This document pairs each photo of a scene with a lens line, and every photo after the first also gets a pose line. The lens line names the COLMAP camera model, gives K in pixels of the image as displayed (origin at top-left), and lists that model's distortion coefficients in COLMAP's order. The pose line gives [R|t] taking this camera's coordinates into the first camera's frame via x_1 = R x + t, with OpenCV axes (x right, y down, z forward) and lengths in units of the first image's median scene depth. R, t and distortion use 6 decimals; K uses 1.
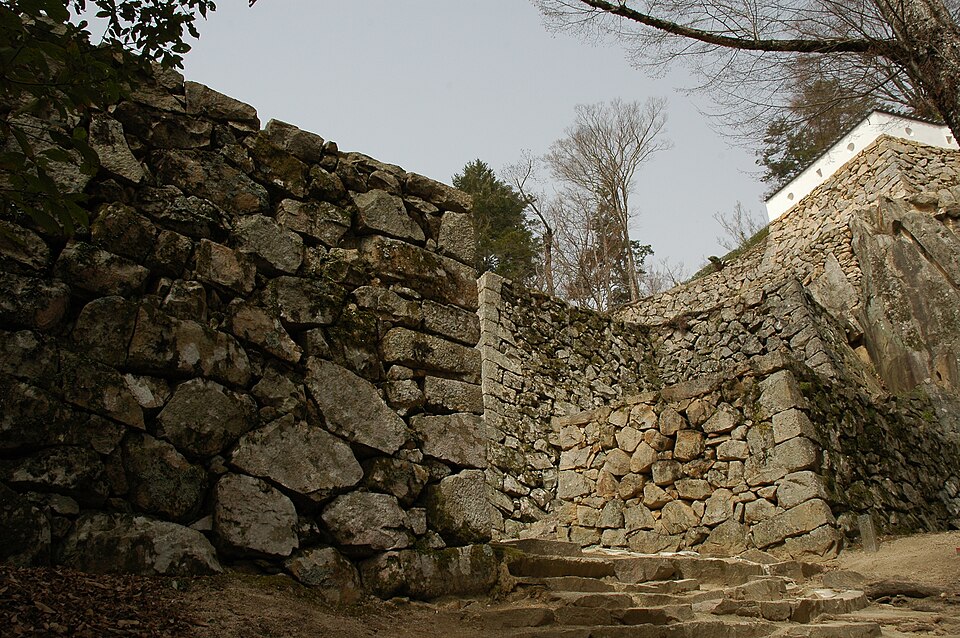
lens RADIAL K [[742.2, 0, 480.0], [0, 742.2, 319.0], [0, 0, 1]] dist [-0.182478, 0.154252]
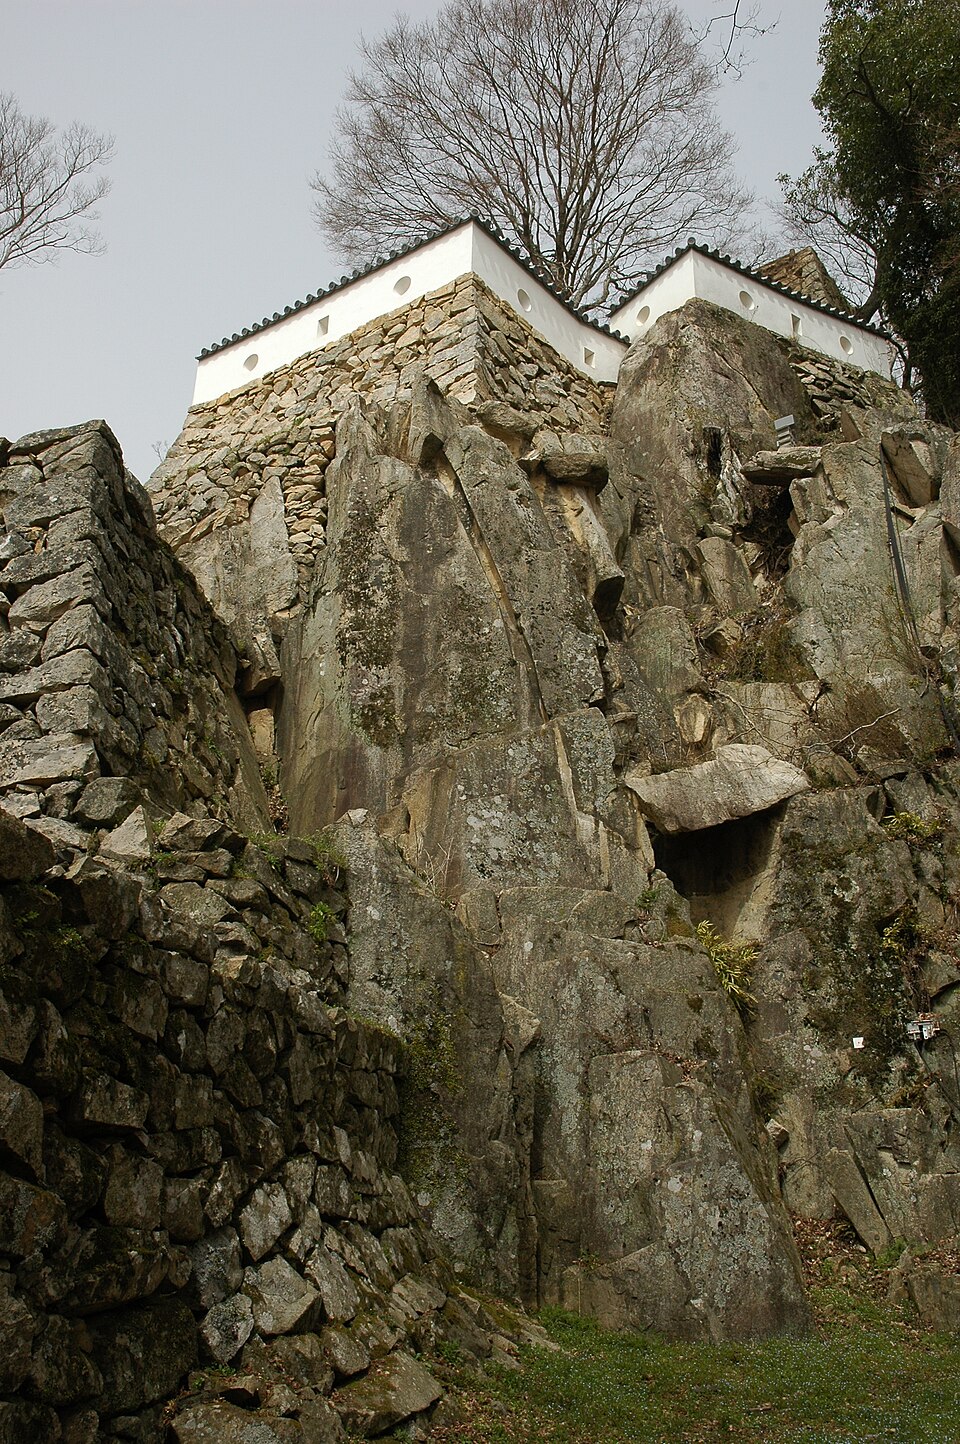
lens RADIAL K [[1116.4, 0, 480.0], [0, 1116.4, 722.0], [0, 0, 1]] dist [-0.182478, 0.154252]
pose [[0.811403, 0.261718, 0.522617, 0.303006], [-0.274268, 0.960081, -0.054970, 0.044143], [-0.516141, -0.098734, 0.850794, 0.406848]]
